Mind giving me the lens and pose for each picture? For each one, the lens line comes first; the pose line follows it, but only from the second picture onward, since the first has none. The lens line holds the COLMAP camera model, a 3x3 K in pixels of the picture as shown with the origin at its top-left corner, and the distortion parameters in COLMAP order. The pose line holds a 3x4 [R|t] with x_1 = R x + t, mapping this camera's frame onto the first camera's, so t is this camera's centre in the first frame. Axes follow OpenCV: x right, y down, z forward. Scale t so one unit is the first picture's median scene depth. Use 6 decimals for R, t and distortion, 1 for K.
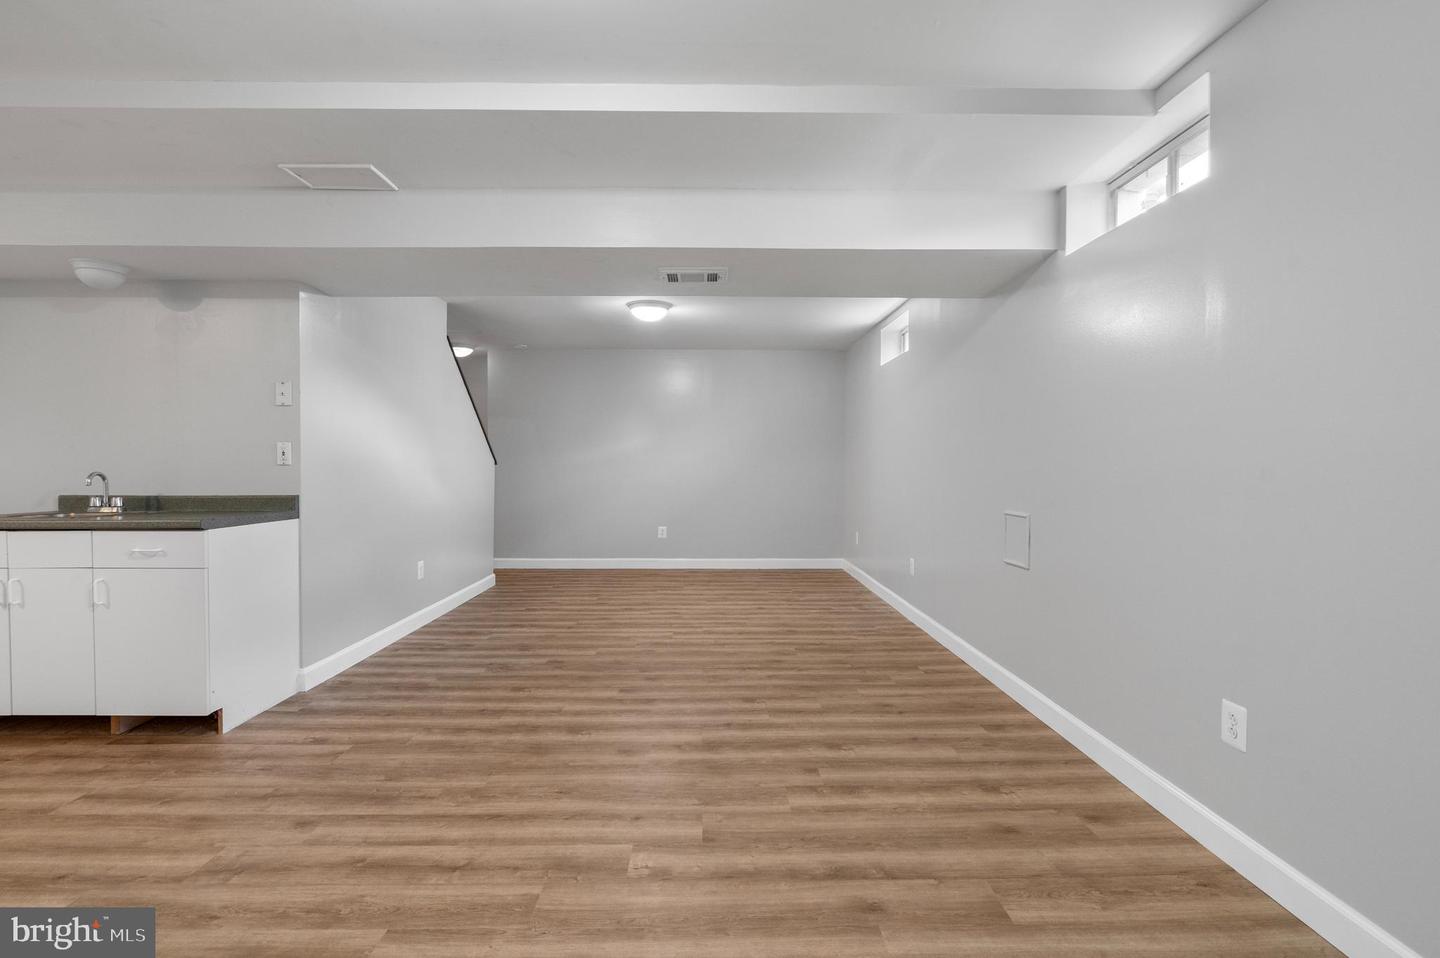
lens RADIAL K [[666.9, 0, 703.3], [0, 666.9, 477.0], [0, 0, 1]] dist [-0.002336, 0.001058]
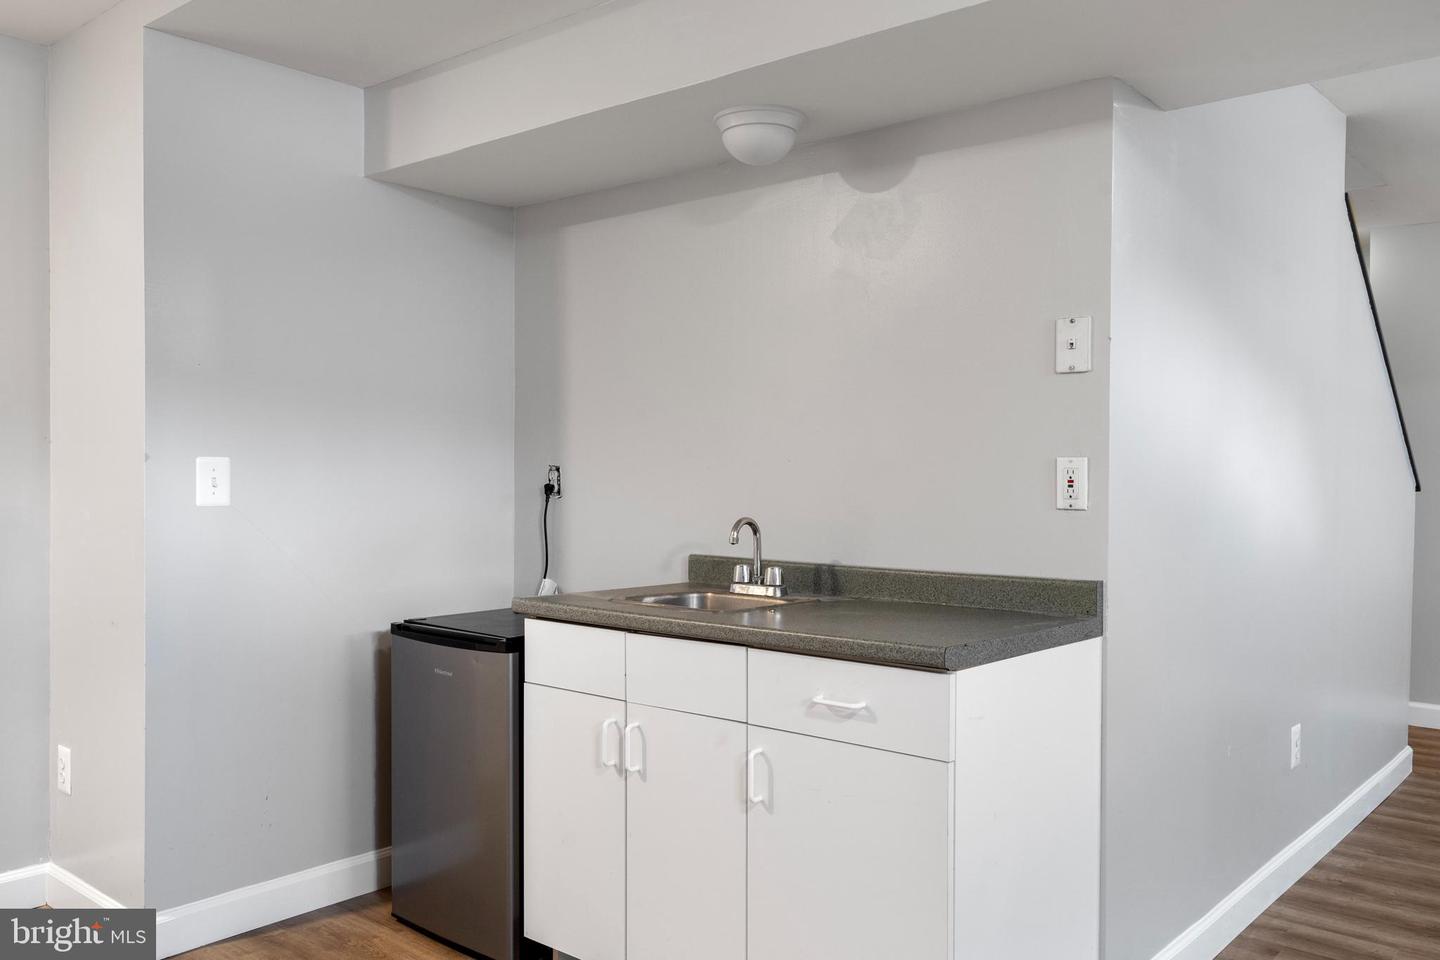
lens RADIAL K [[1176.3, 0, 693.8], [0, 1176.3, 485.5], [0, 0, 1]] dist [-0.003123, -0.003534]
pose [[0.735554, 0.013026, -0.677341, -0.297599], [-0.017912, 0.999840, -0.000224, -0.029616], [0.677230, 0.012297, 0.735669, 0.276331]]
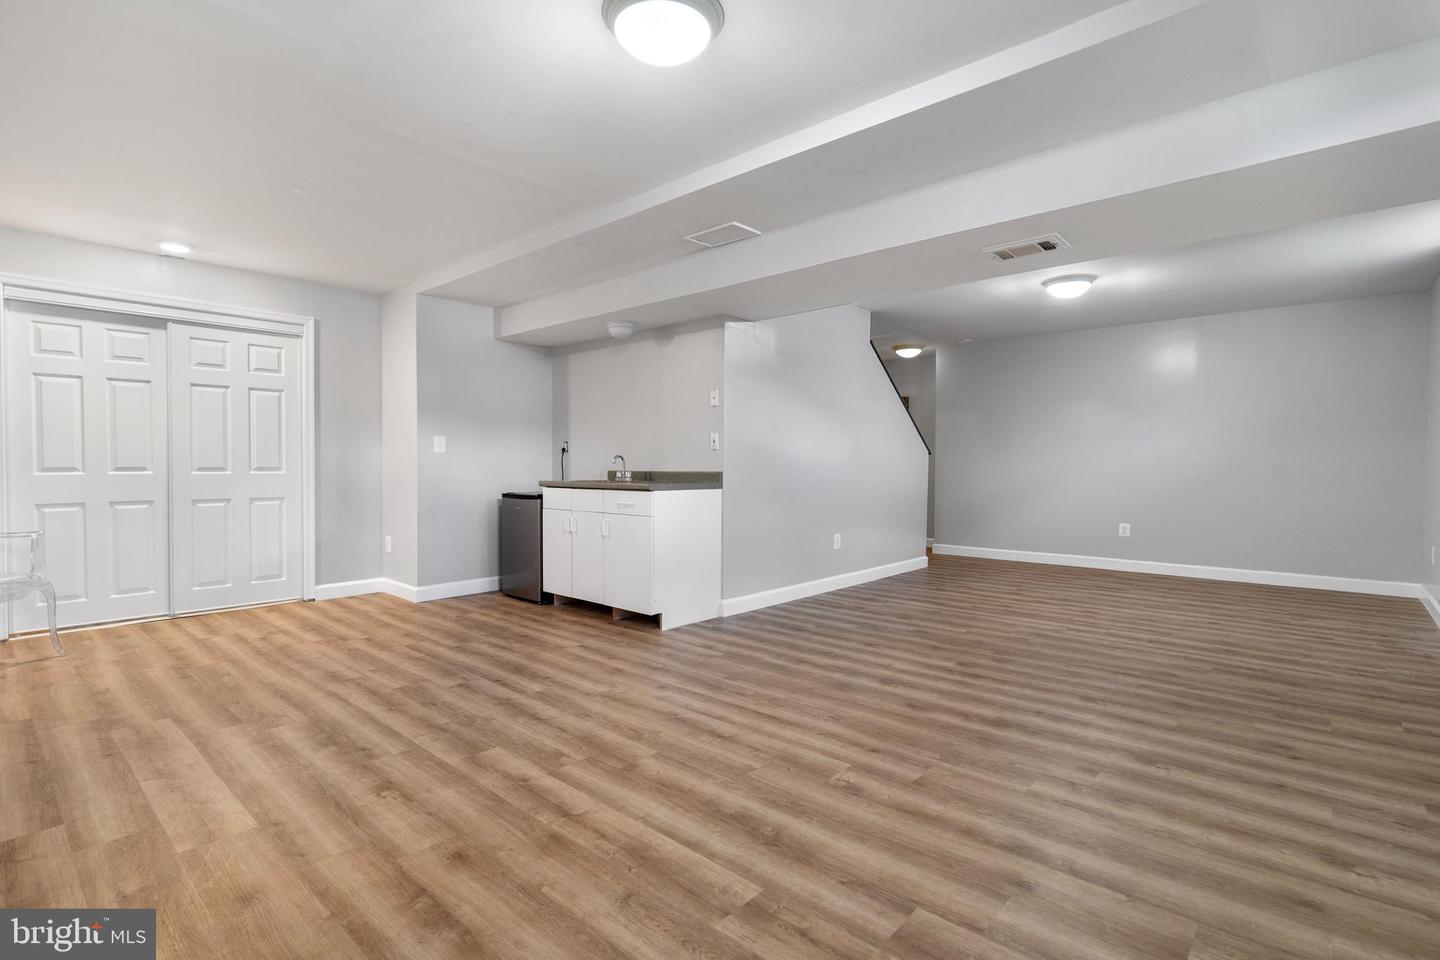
lens RADIAL K [[655.8, 0, 739.0], [0, 655.8, 468.0], [0, 0, 1]] dist [-0.000110, 0.001011]
pose [[0.759510, 0.001532, -0.650494, 0.296125], [-0.009309, 0.999920, -0.008514, 0.031370], [0.650429, 0.012522, 0.759464, 0.005395]]
